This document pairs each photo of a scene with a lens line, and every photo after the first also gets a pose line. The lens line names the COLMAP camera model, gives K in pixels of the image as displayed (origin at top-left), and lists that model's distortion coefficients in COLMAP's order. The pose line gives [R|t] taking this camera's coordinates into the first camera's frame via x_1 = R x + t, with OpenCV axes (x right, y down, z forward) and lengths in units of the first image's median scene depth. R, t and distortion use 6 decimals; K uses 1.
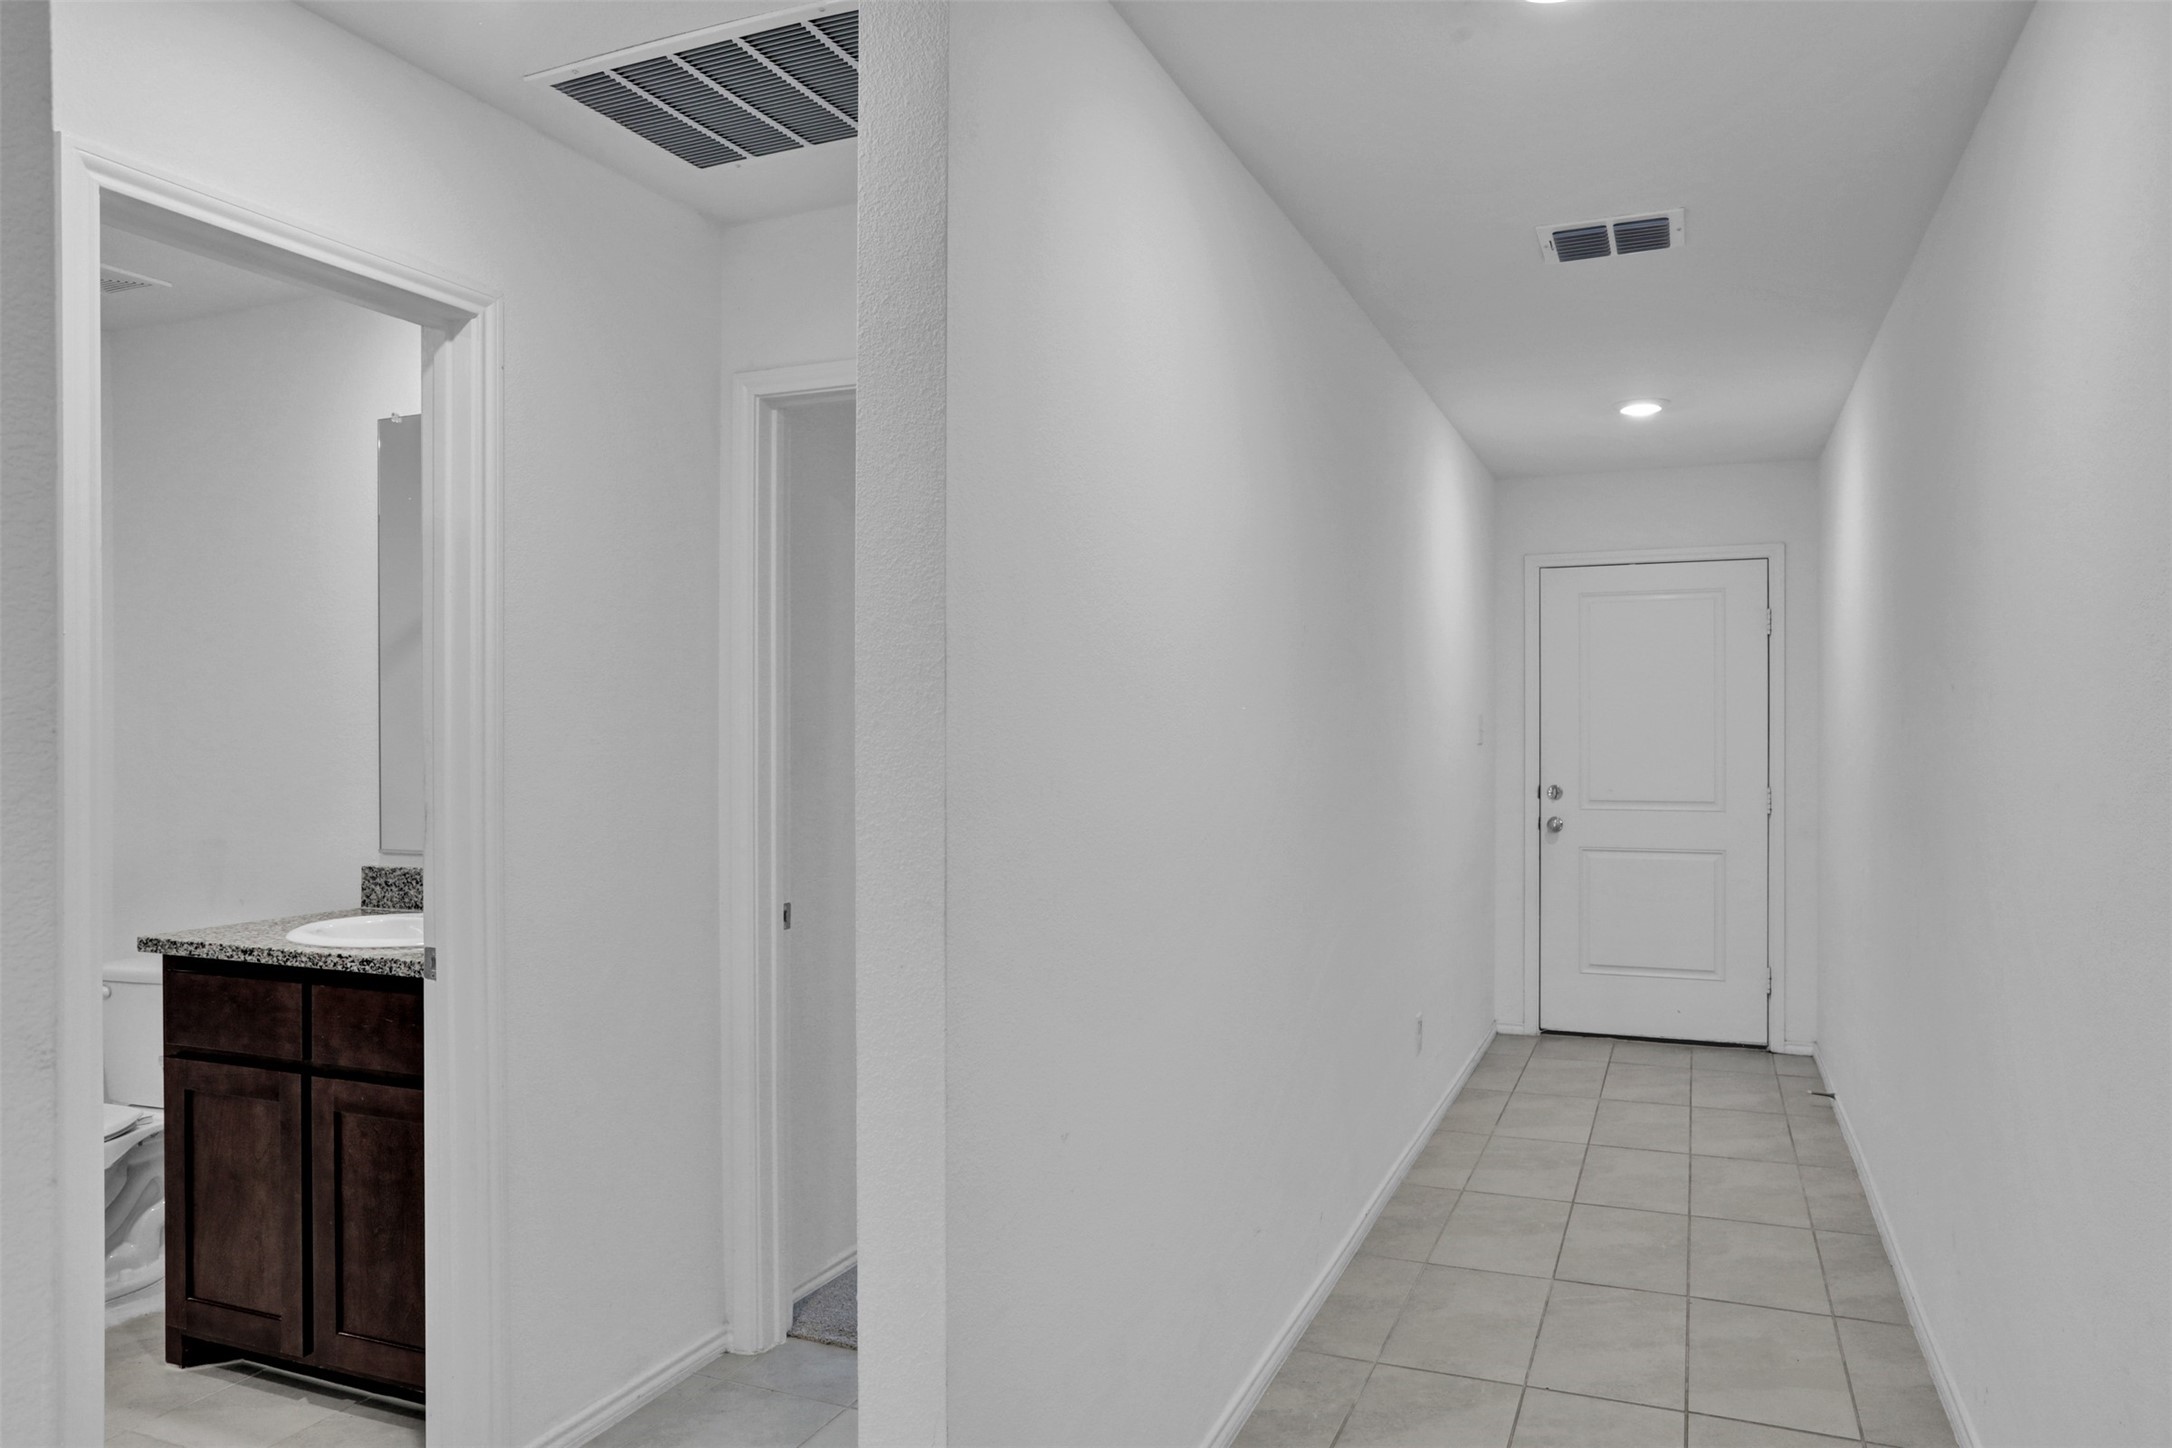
lens RADIAL K [[1447.5, 0, 1086.0], [0, 1447.5, 724.0], [0, 0, 1]] dist [-0.013723, 0.000123]
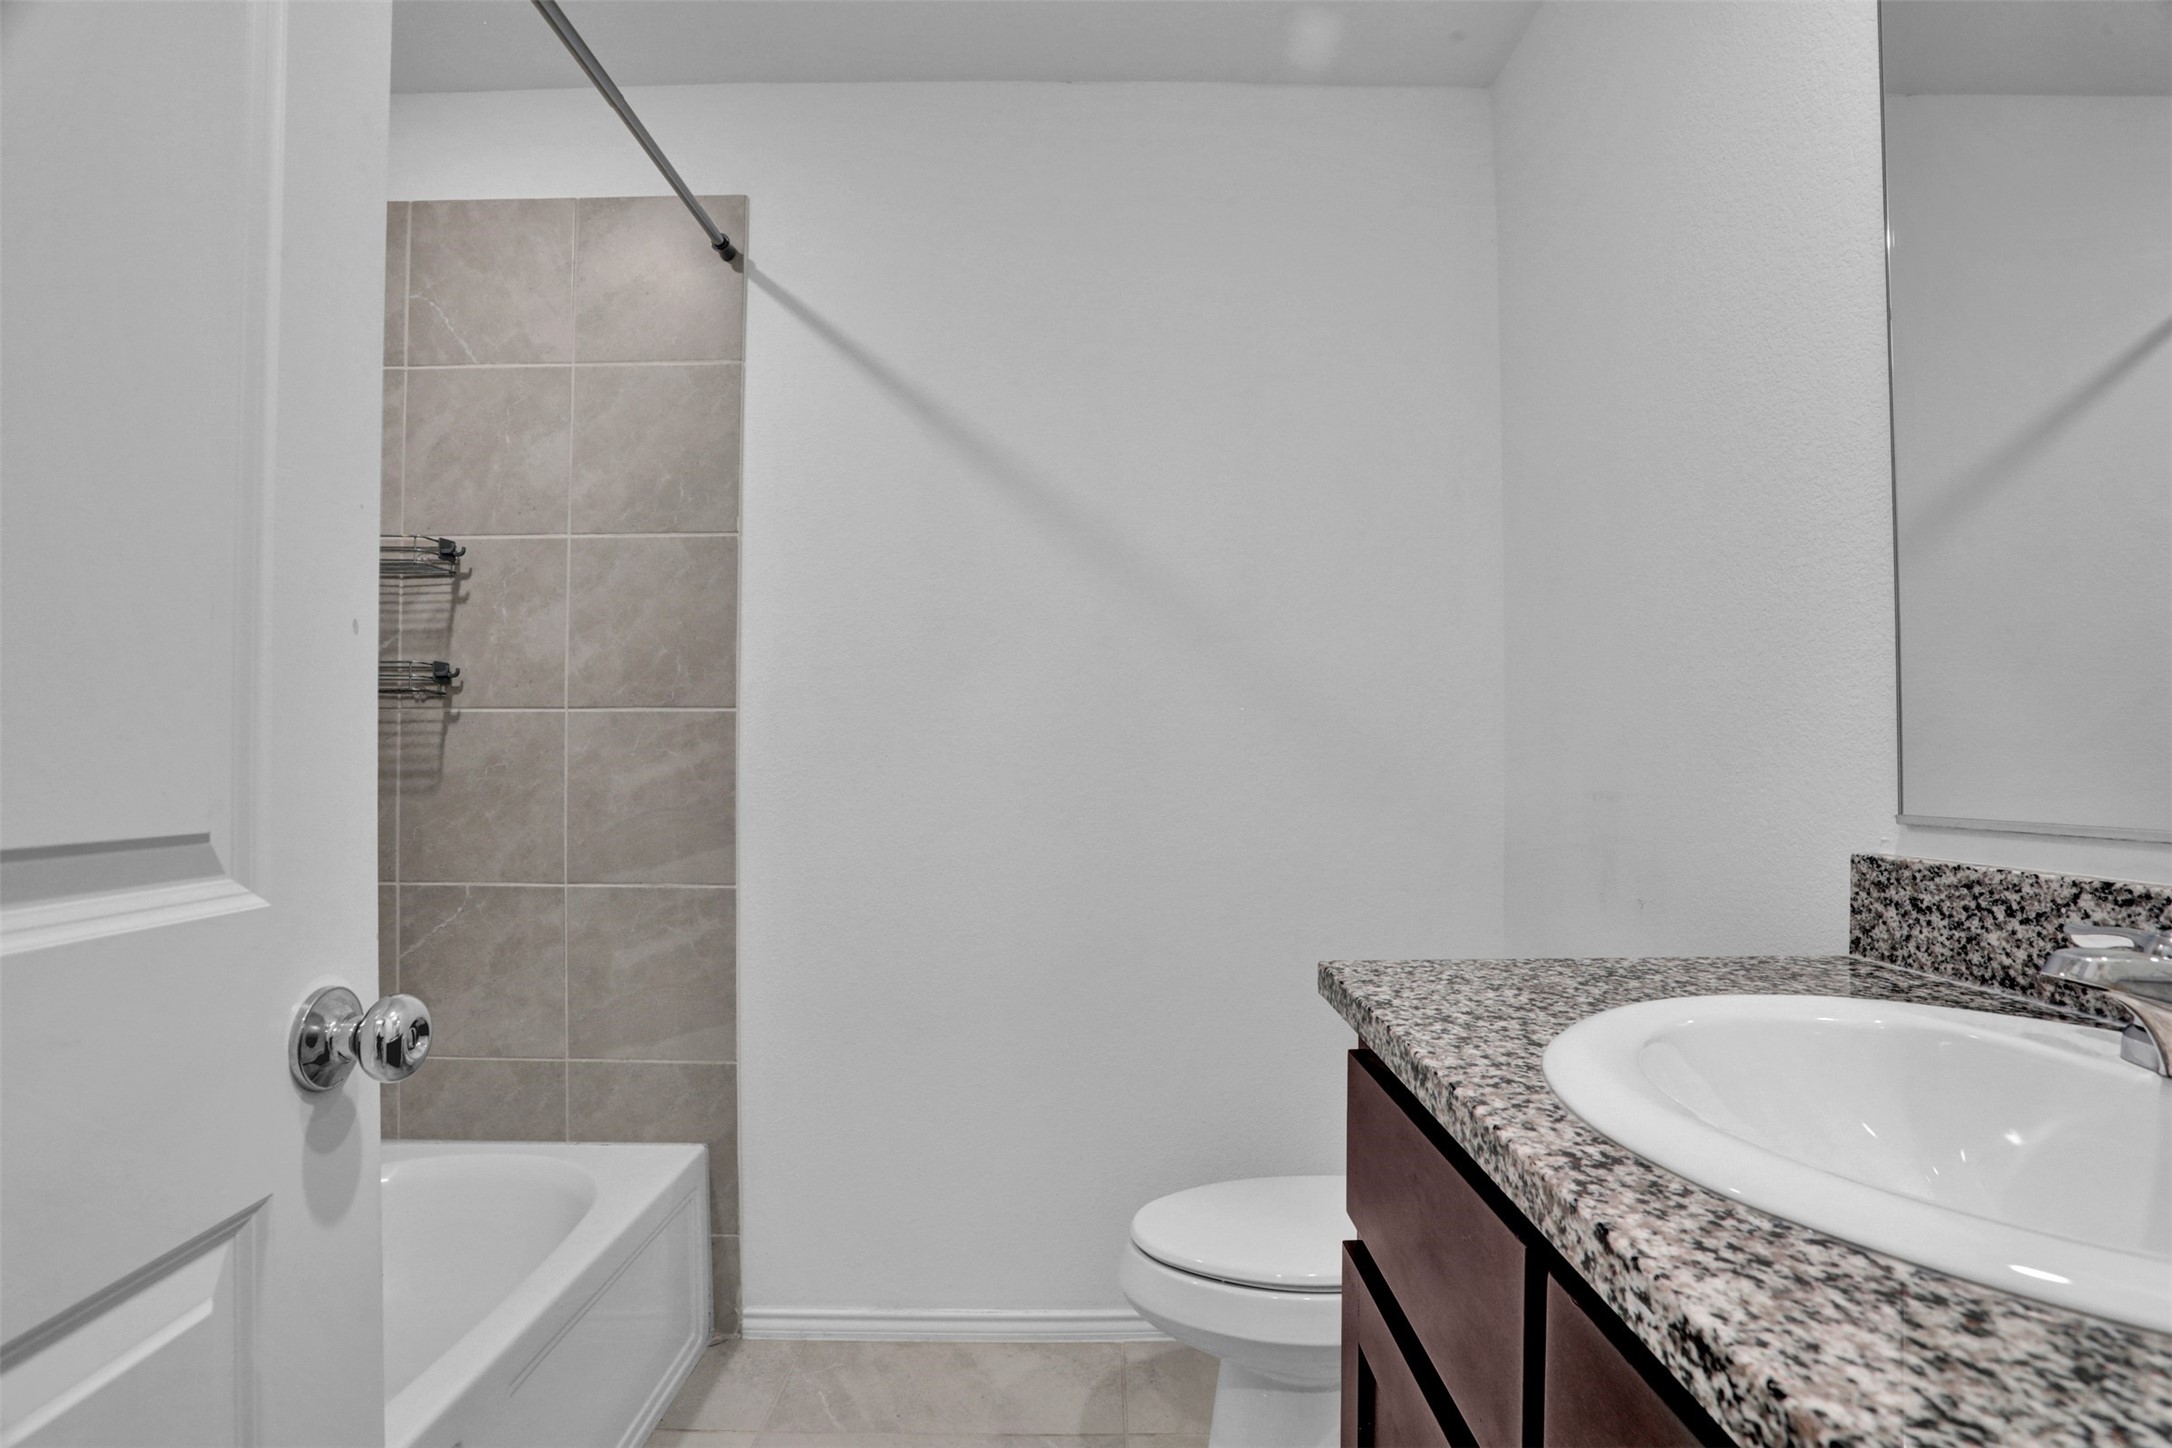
lens RADIAL K [[1068.6, 0, 1102.2], [0, 1068.6, 742.2], [0, 0, 1]] dist [-0.070734, 0.026489]
pose [[0.407408, -0.012752, -0.913157, -0.377206], [0.003415, 0.999917, -0.012440, 0.082266], [0.913240, 0.001949, 0.407418, 0.808611]]
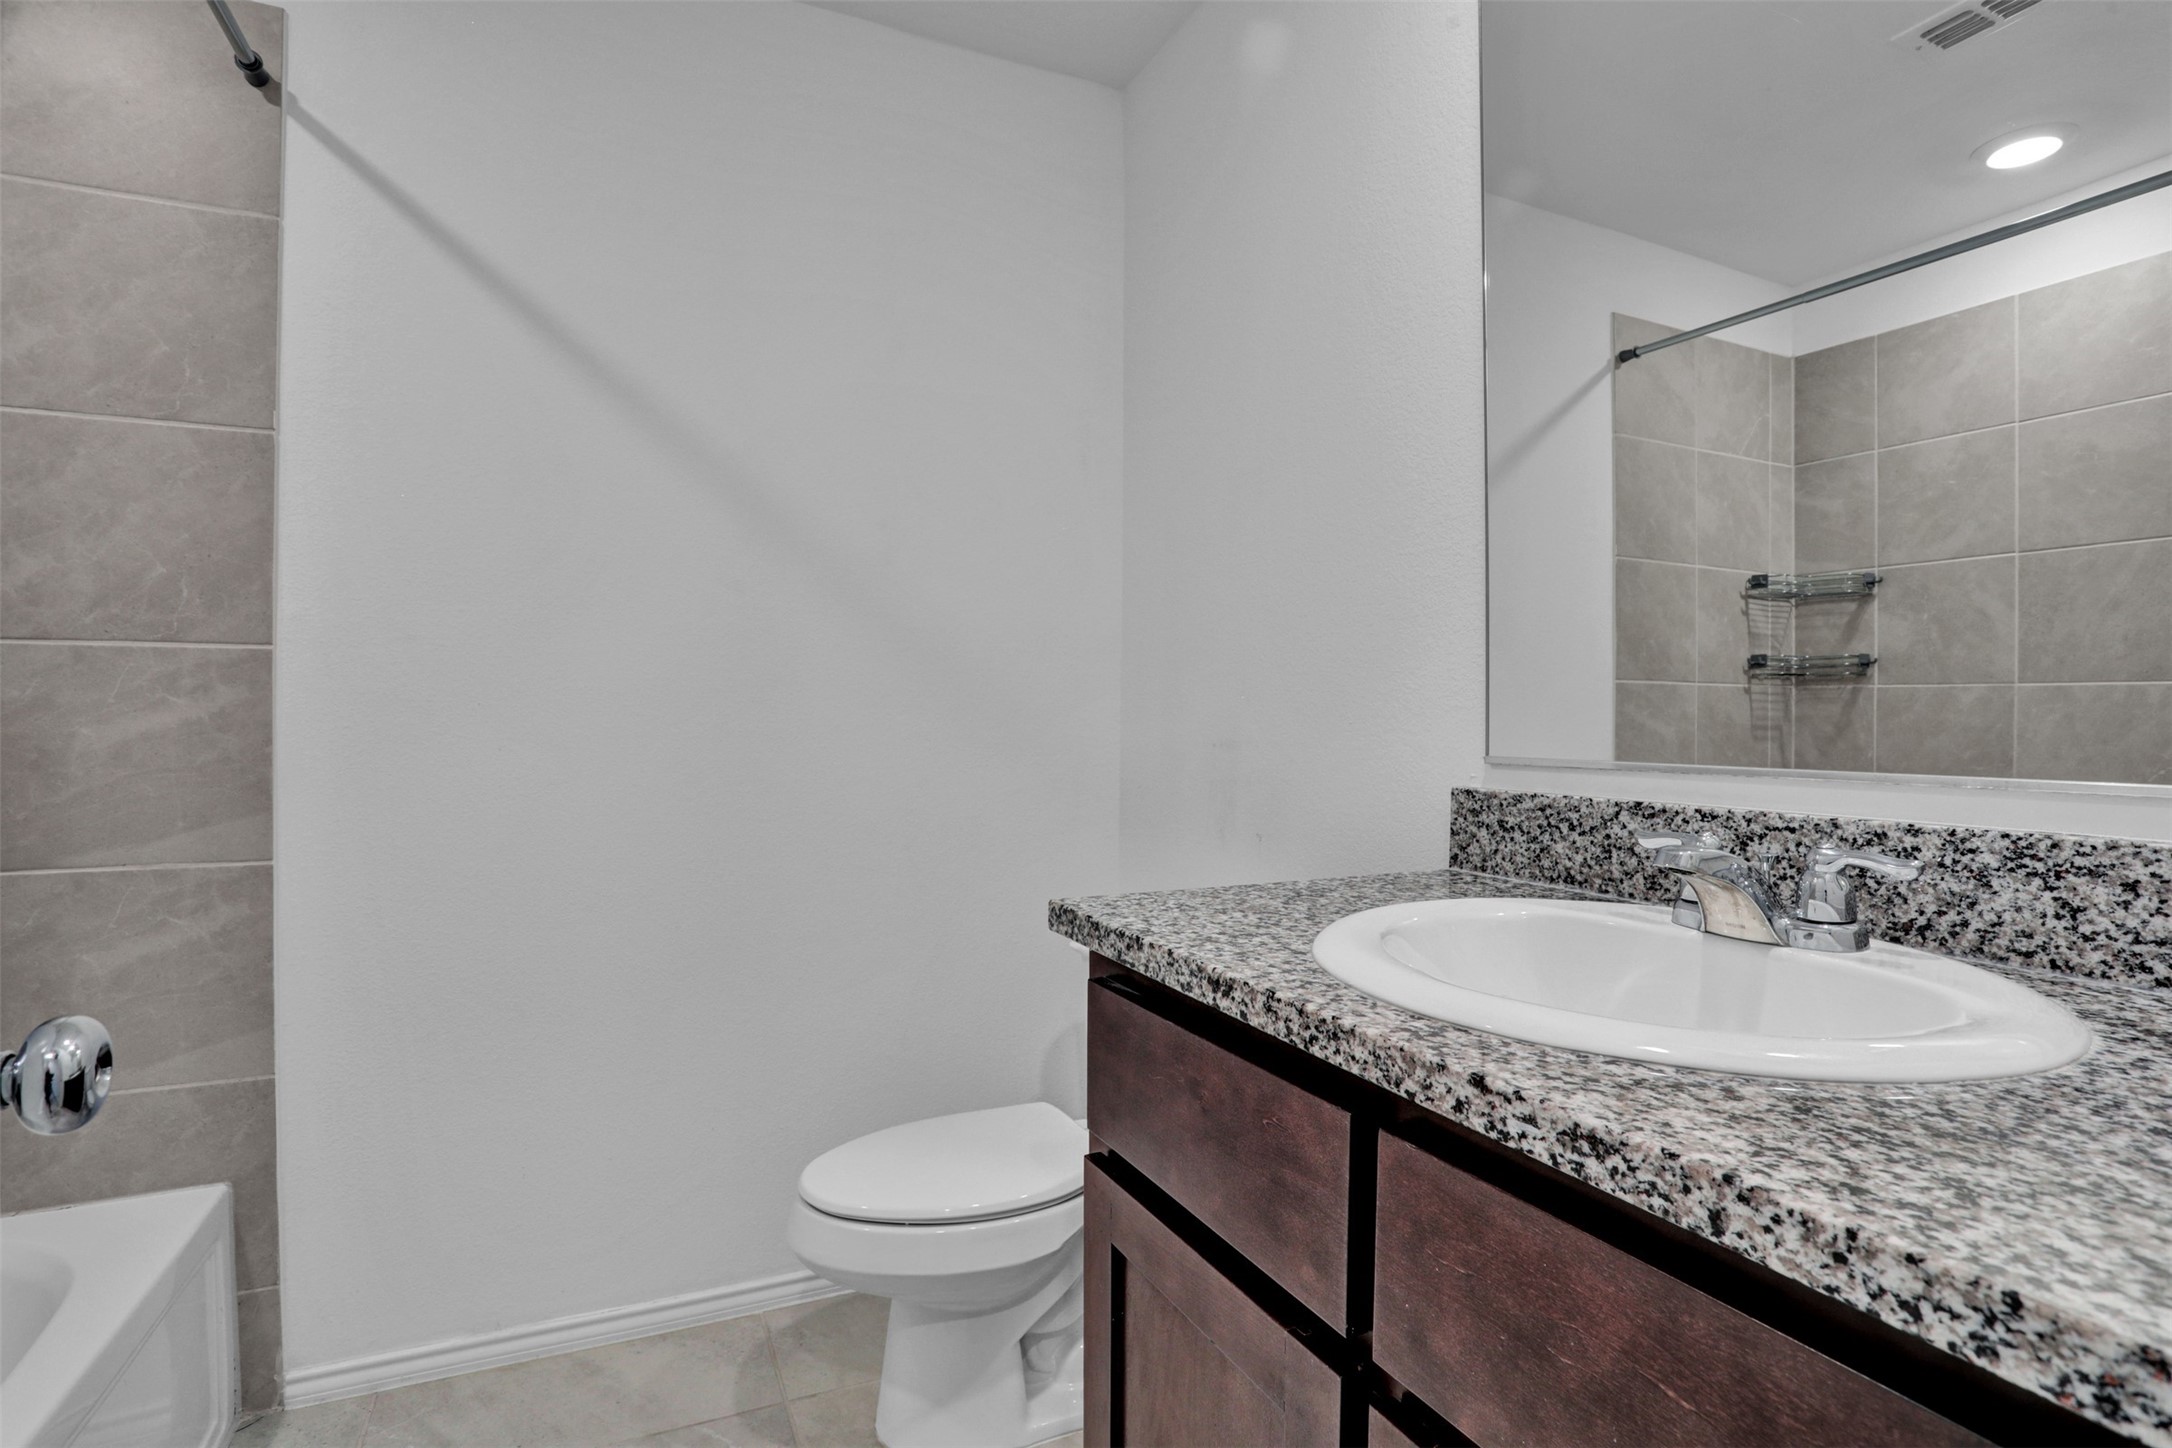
lens RADIAL K [[1074.4, 0, 1100.2], [0, 1074.4, 718.2], [0, 0, 1]] dist [-0.080327, 0.031618]
pose [[0.755423, 0.008476, -0.655183, -0.410419], [-0.002776, 0.999949, 0.009735, 0.082988], [0.655232, -0.005535, 0.755407, 0.744942]]
